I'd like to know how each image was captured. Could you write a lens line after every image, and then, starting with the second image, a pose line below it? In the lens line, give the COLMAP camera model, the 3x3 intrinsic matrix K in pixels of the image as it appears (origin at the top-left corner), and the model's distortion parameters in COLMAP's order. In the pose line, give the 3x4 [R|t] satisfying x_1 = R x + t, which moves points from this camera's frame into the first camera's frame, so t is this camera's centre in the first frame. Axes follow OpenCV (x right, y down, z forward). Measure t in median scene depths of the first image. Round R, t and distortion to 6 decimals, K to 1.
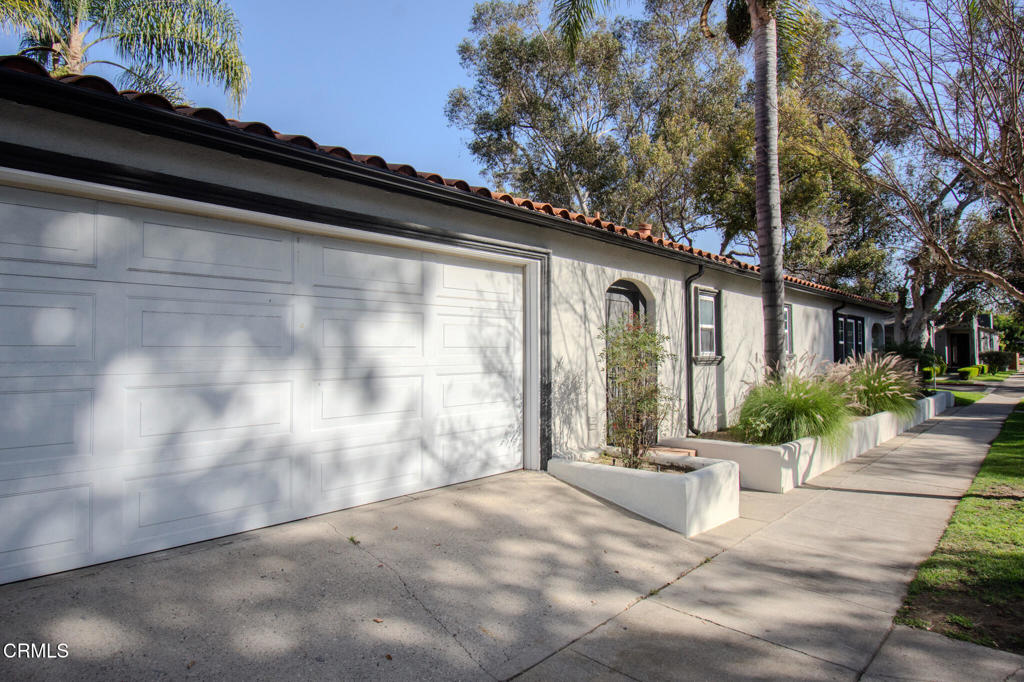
lens RADIAL K [[561.0, 0, 512.0], [0, 561.0, 341.0], [0, 0, 1]] dist [-0.000991, -0.000140]
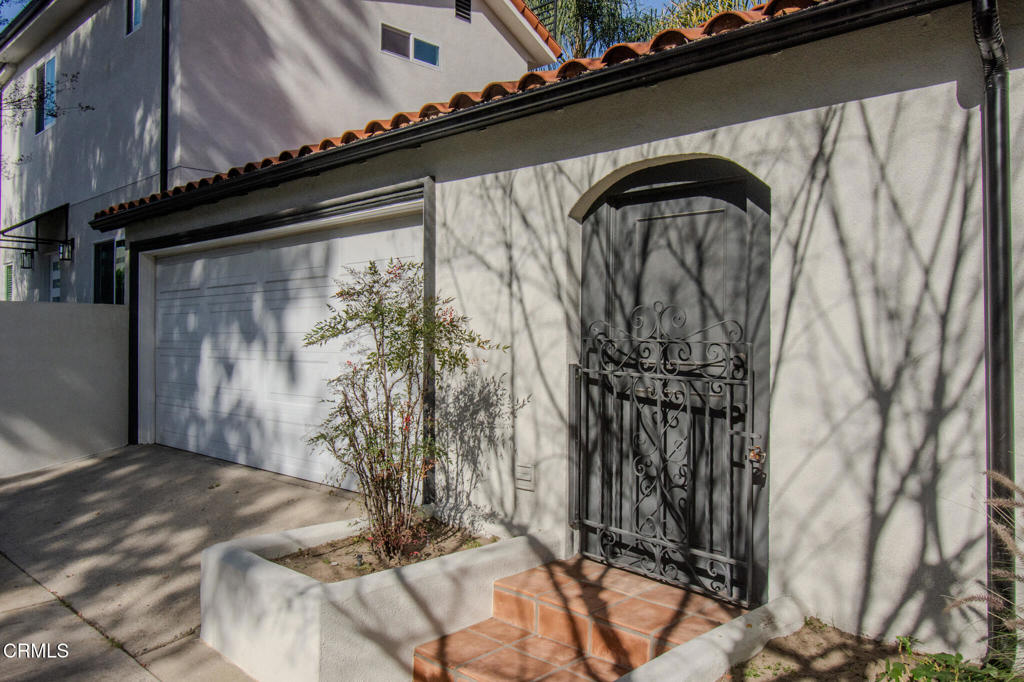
lens RADIAL K [[755.6, 0, 512.0], [0, 755.6, 341.0], [0, 0, 1]] dist [-0.026904, 0.000527]
pose [[0.007590, 0.009052, -0.999930, 0.869831], [0.016348, 0.999824, 0.009175, 0.015114], [0.999838, -0.016416, 0.007441, 1.024830]]
